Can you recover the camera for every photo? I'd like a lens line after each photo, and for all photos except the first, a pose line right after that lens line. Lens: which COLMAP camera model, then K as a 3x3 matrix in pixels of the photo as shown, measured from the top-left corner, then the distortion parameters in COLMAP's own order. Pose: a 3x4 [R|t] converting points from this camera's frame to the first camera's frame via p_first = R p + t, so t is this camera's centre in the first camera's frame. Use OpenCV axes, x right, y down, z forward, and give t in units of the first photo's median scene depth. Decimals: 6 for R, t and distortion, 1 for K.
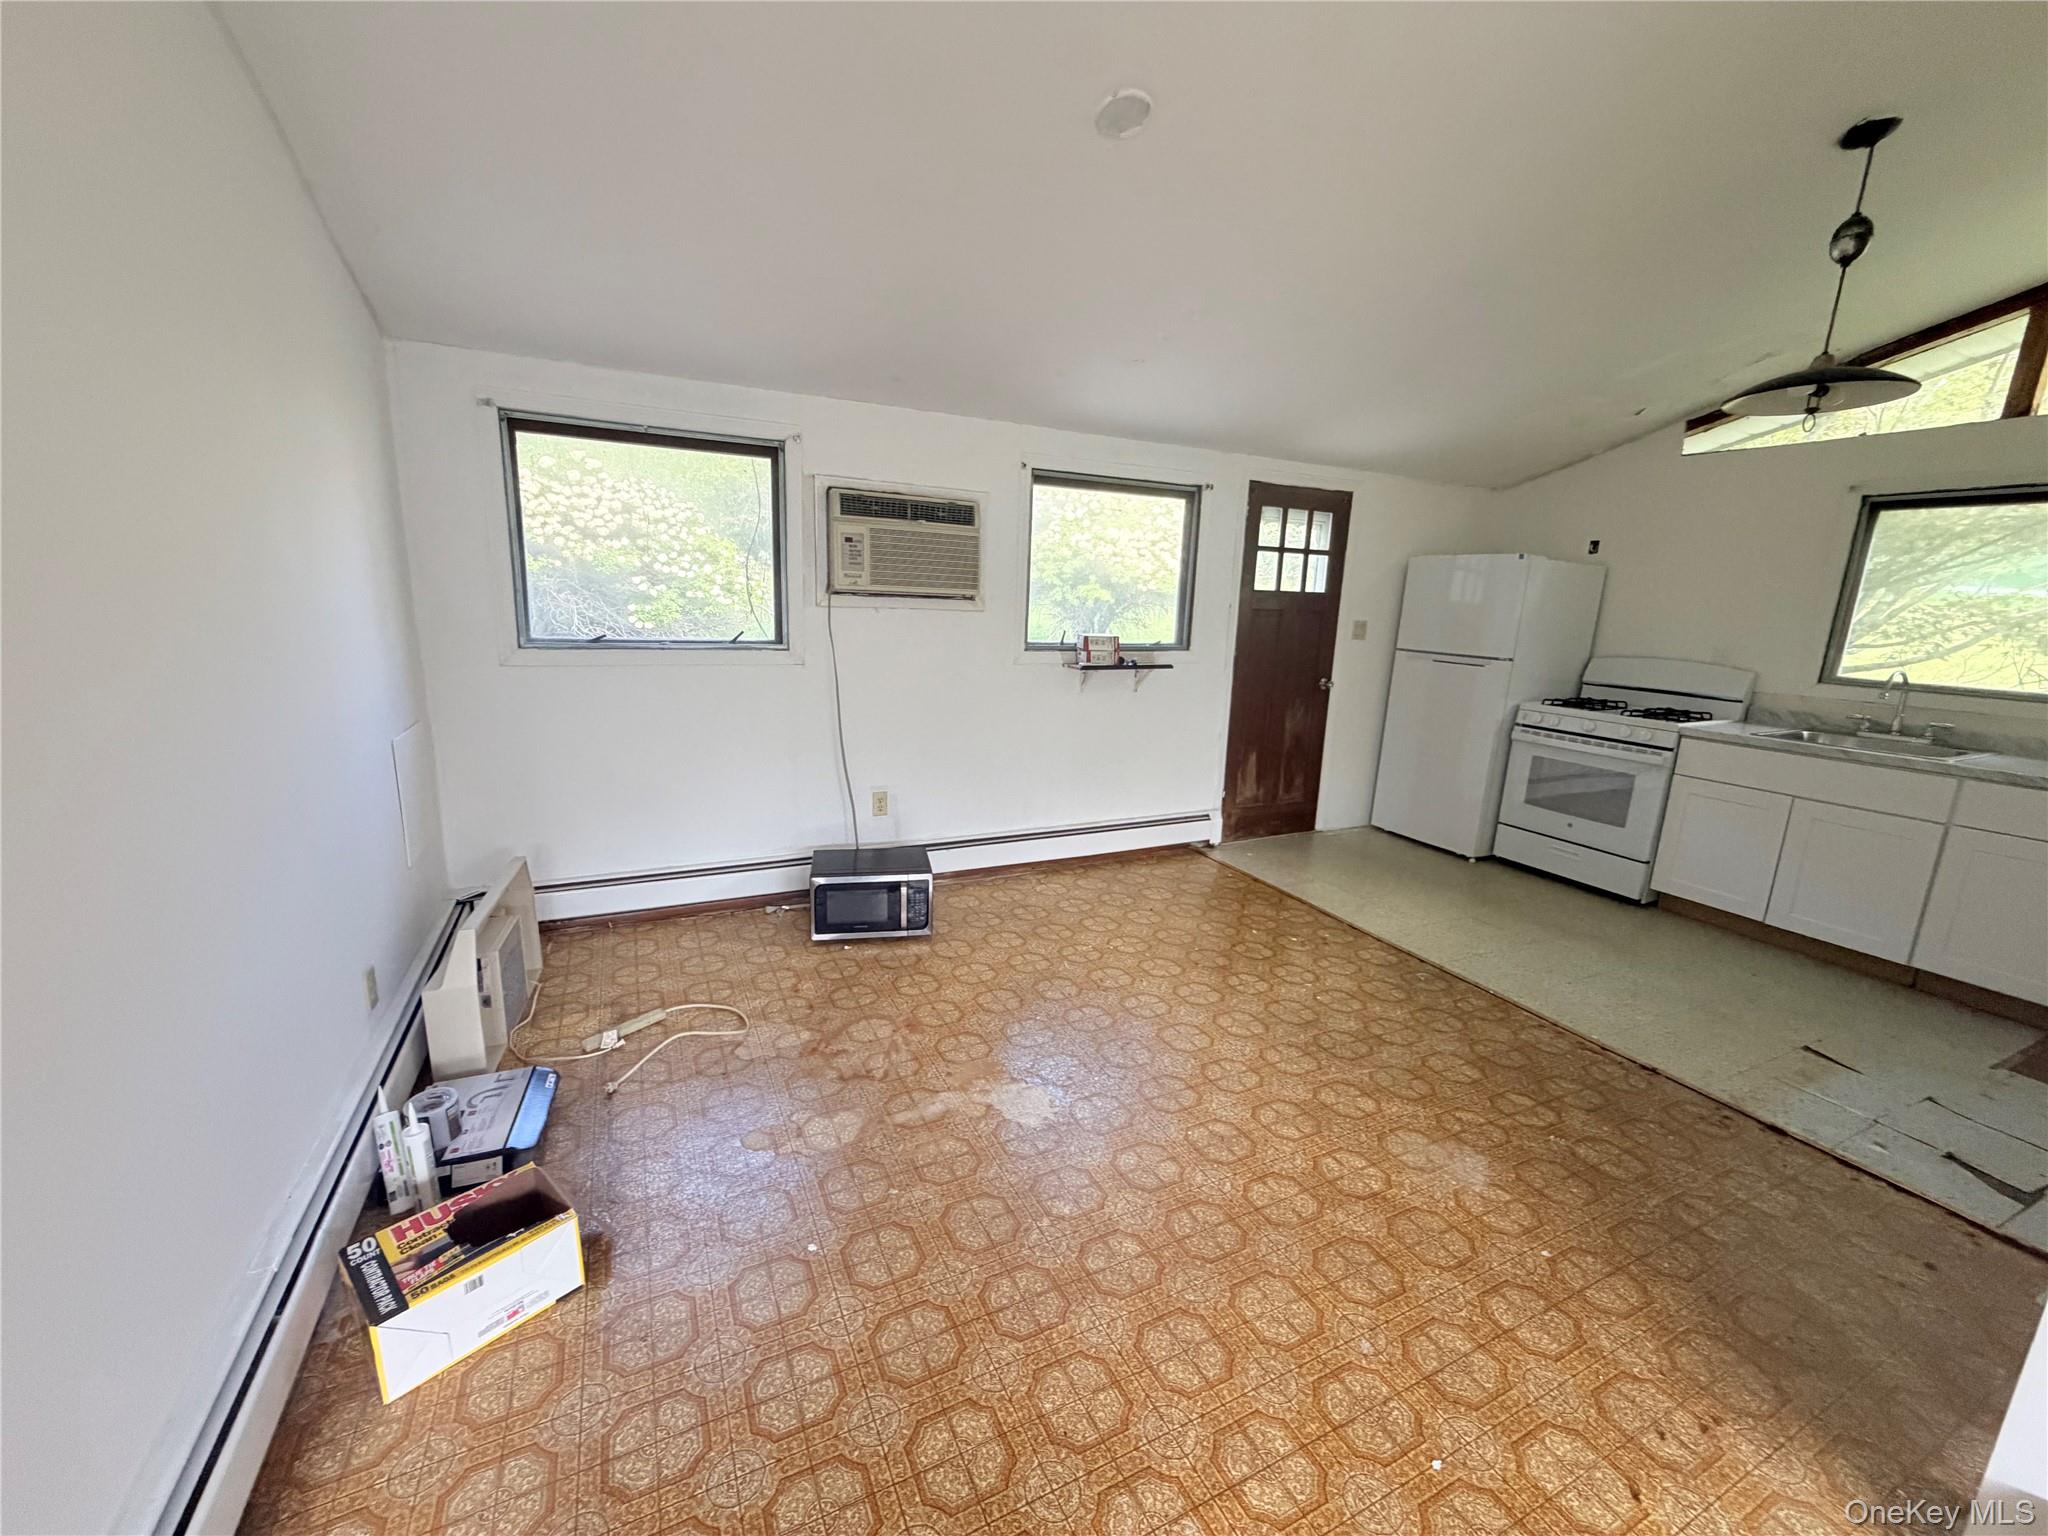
lens RADIAL K [[815.2, 0, 1020.6], [0, 815.2, 769.6], [0, 0, 1]] dist [-0.000635, 0.000163]
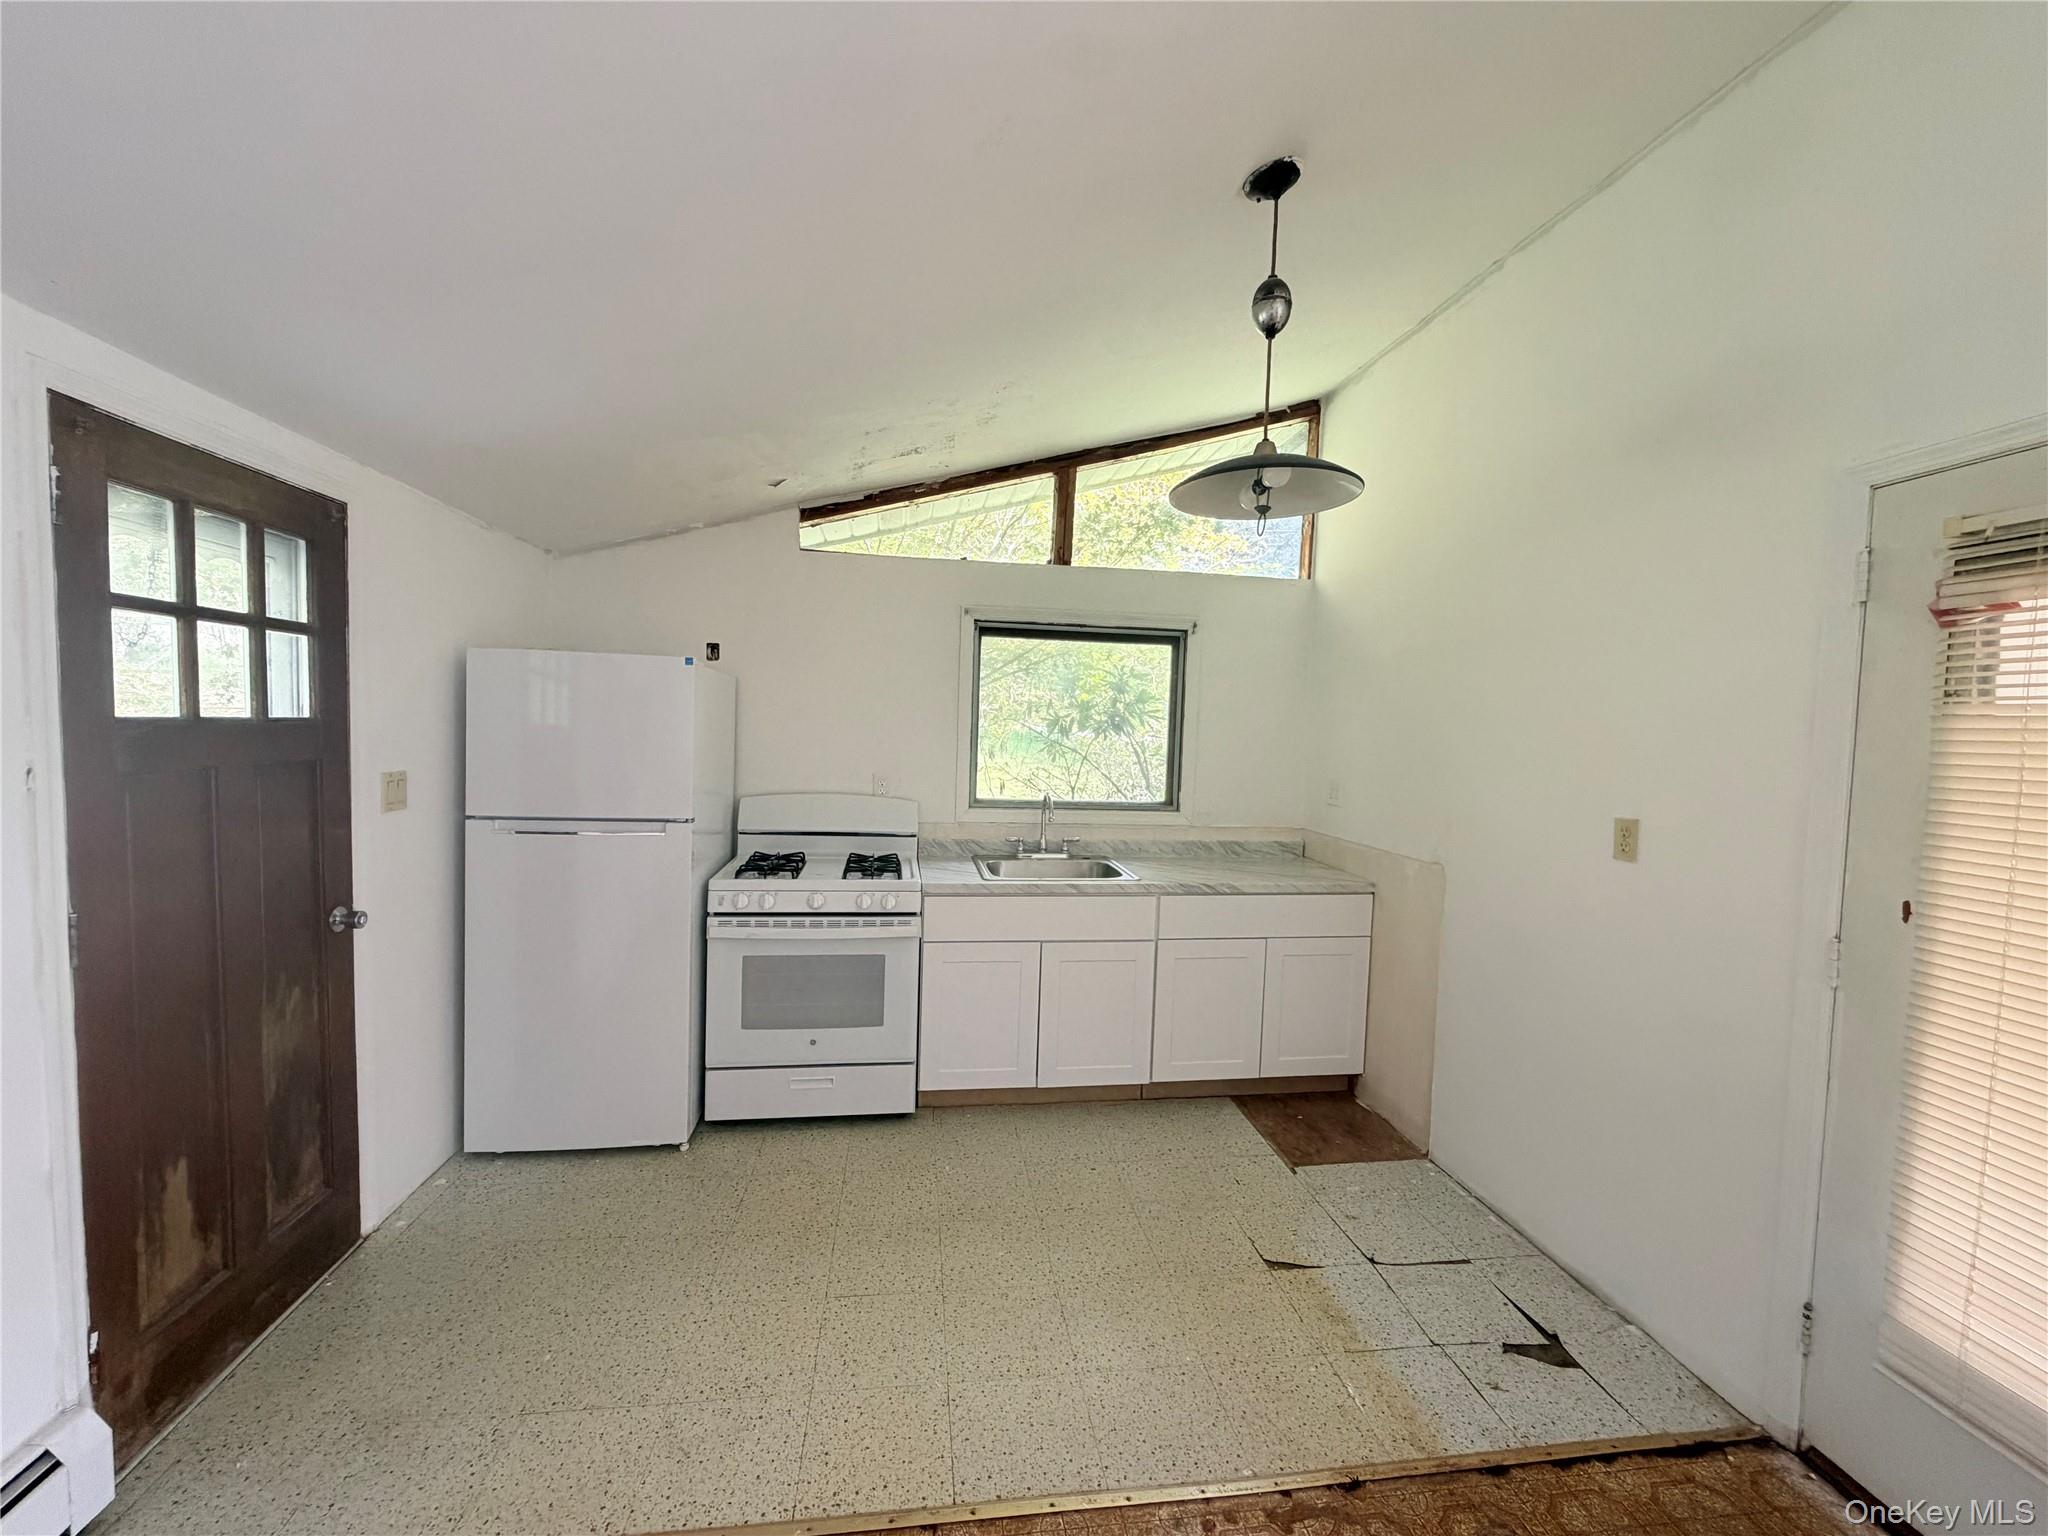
lens RADIAL K [[815.2, 0, 1020.6], [0, 815.2, 769.6], [0, 0, 1]] dist [-0.000635, 0.000163]
pose [[0.307596, -0.079503, 0.948190, 0.095669], [0.183281, 0.982793, 0.022948, -0.168895], [-0.933699, 0.166726, 0.316874, 0.662537]]
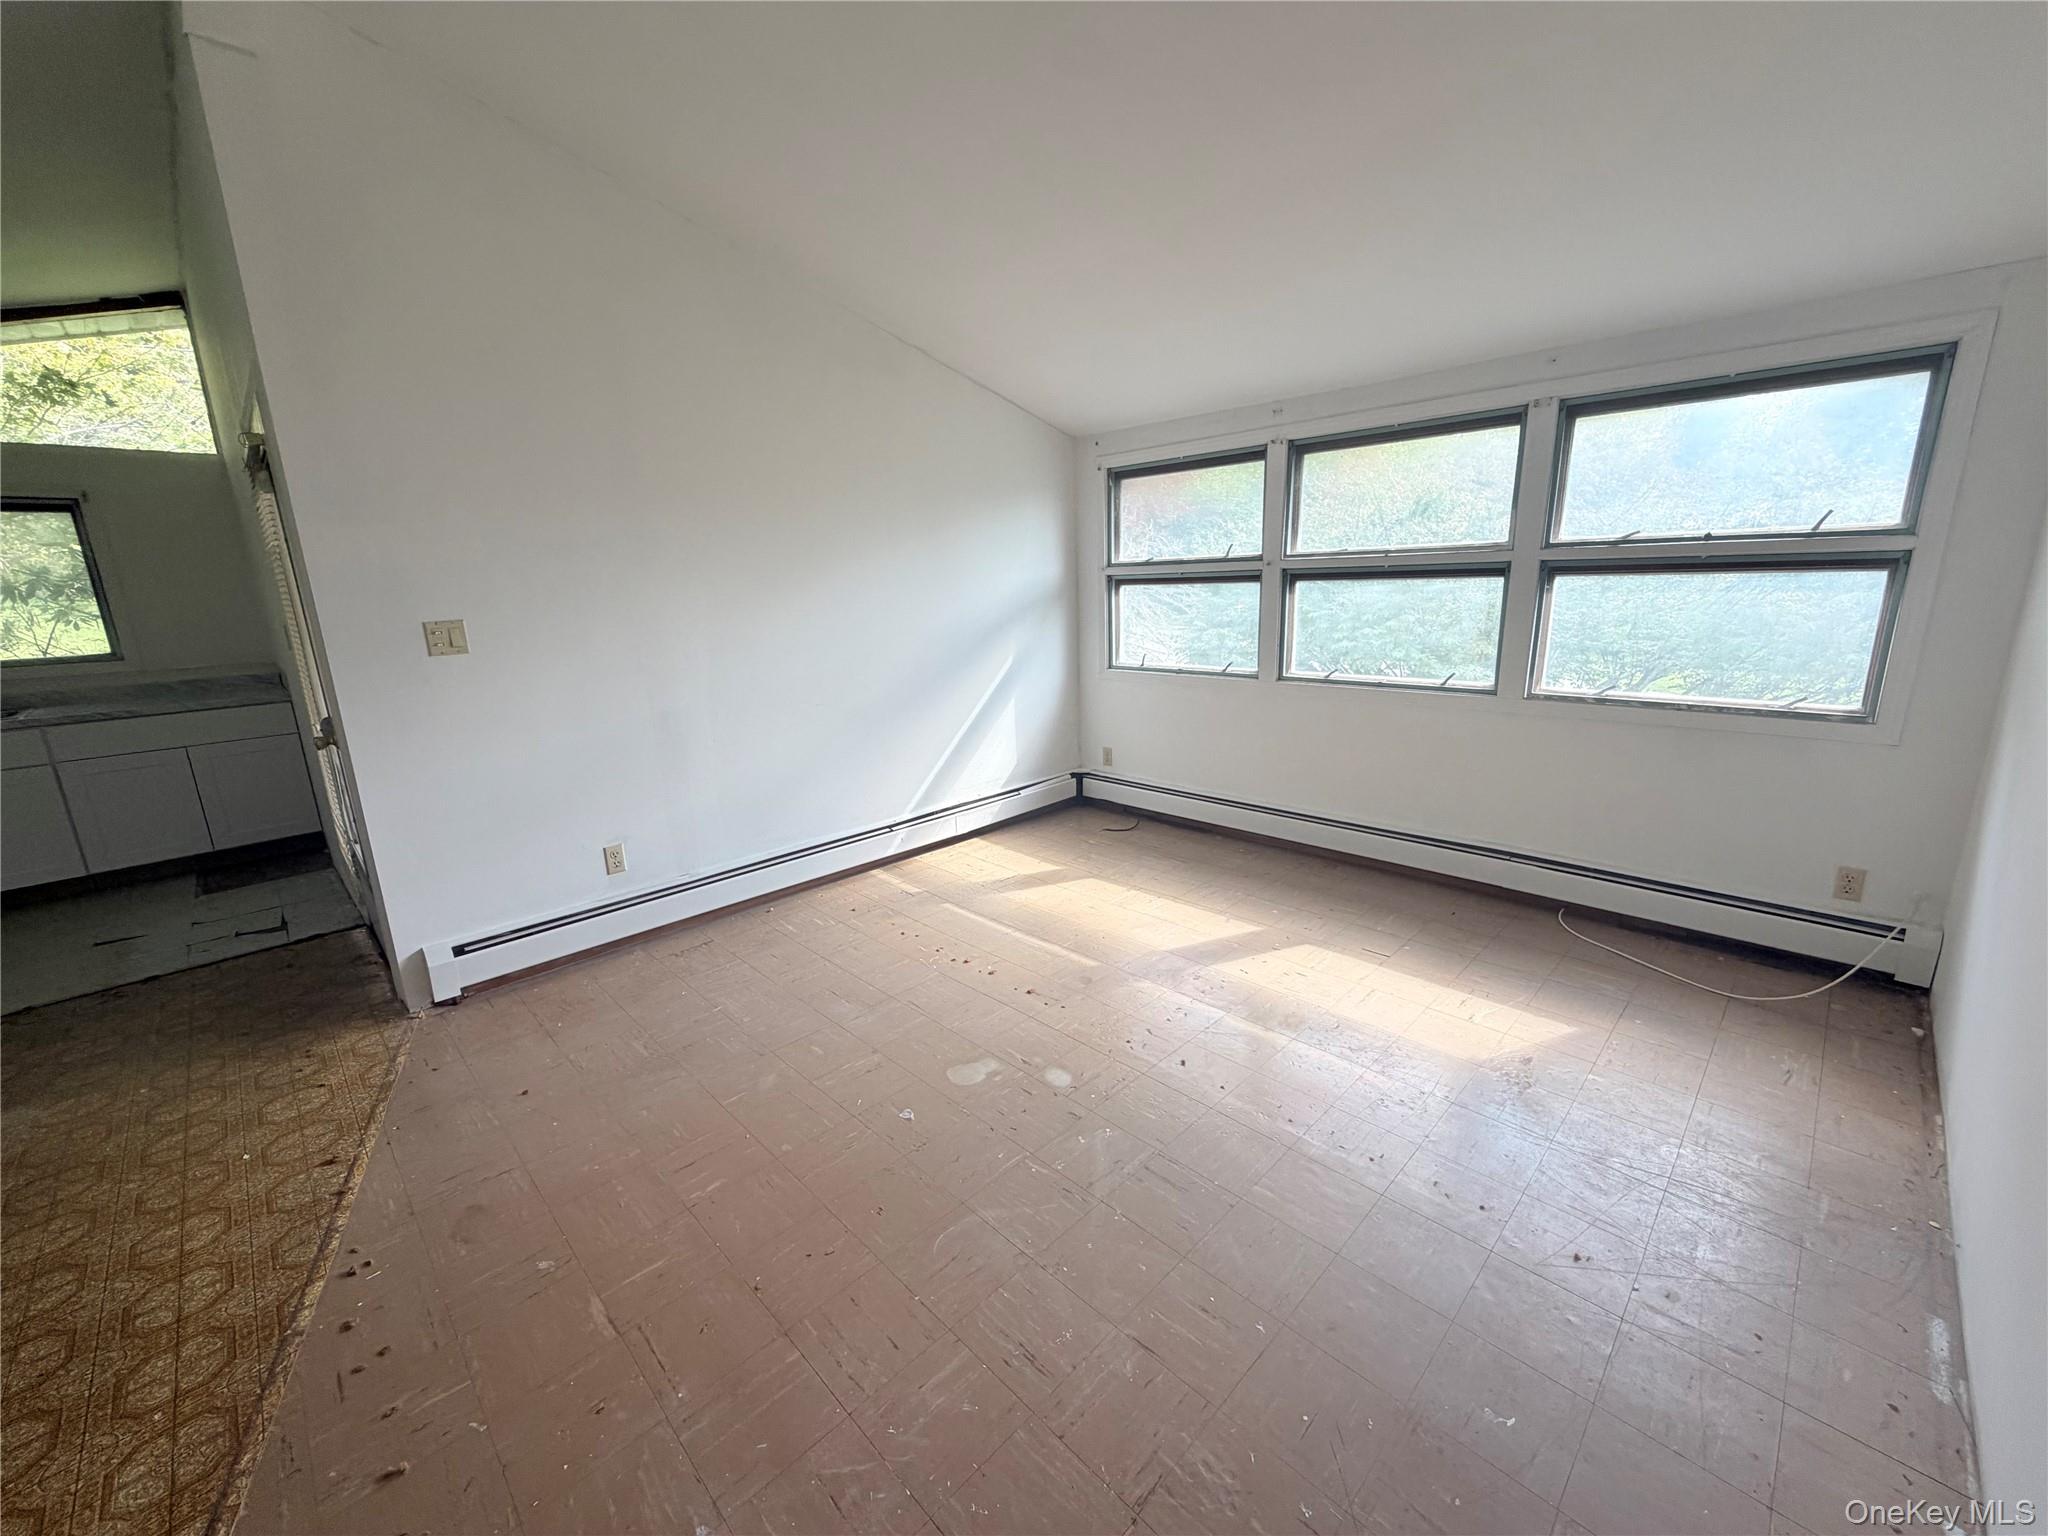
lens RADIAL K [[815.2, 0, 1020.6], [0, 815.2, 769.6], [0, 0, 1]] dist [-0.000635, 0.000163]
pose [[-0.321067, -0.246250, 0.914482, -0.443274], [0.223938, 0.918482, 0.325949, -0.001518], [-0.920200, 0.309439, -0.239749, -0.080587]]
